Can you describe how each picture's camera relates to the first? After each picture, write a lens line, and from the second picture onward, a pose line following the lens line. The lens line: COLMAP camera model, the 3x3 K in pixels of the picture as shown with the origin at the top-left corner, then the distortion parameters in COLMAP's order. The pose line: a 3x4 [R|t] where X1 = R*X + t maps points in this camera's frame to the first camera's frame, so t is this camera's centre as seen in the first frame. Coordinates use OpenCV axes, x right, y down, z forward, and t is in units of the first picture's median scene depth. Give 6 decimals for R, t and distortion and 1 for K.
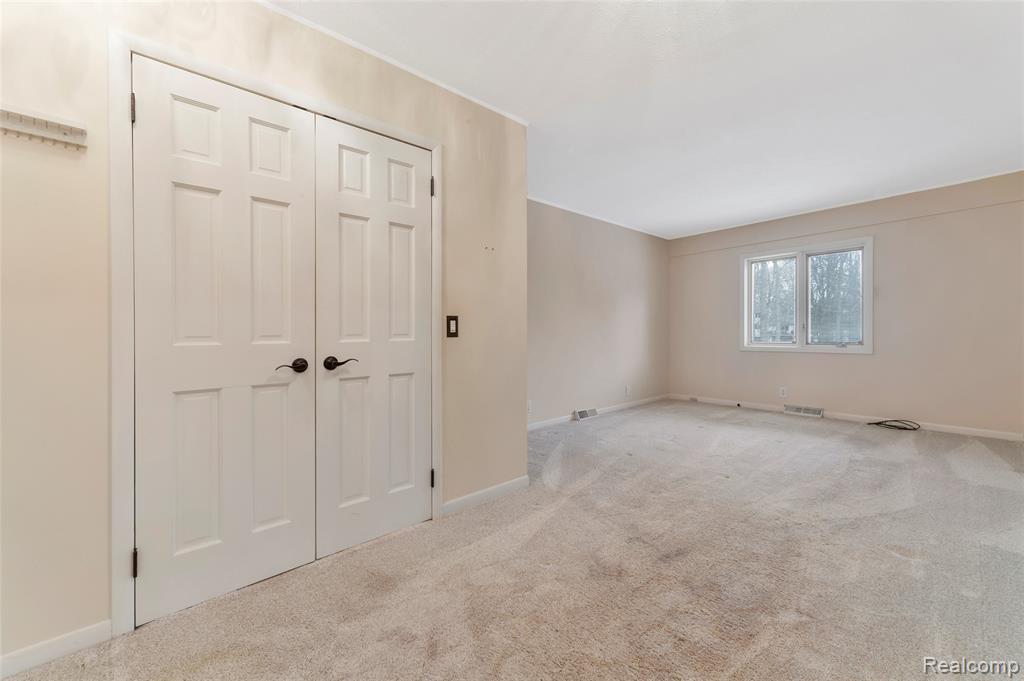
lens RADIAL K [[414.9, 0, 515.4], [0, 414.9, 337.0], [0, 0, 1]] dist [0.013270, 0.000277]
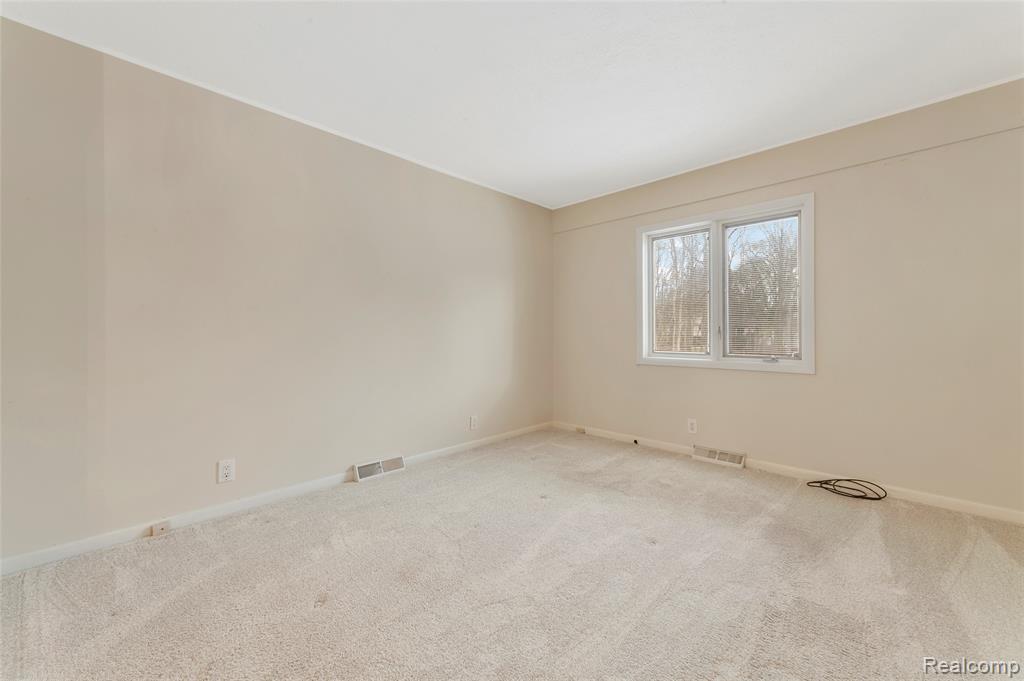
lens RADIAL K [[414.9, 0, 506.0], [0, 414.9, 329.4], [0, 0, 1]] dist [0.013270, 0.000277]
pose [[0.998295, 0.009610, 0.057565, 0.310982], [-0.008528, 0.999783, -0.019011, -0.011440], [-0.057735, 0.018487, 0.998161, 0.350560]]
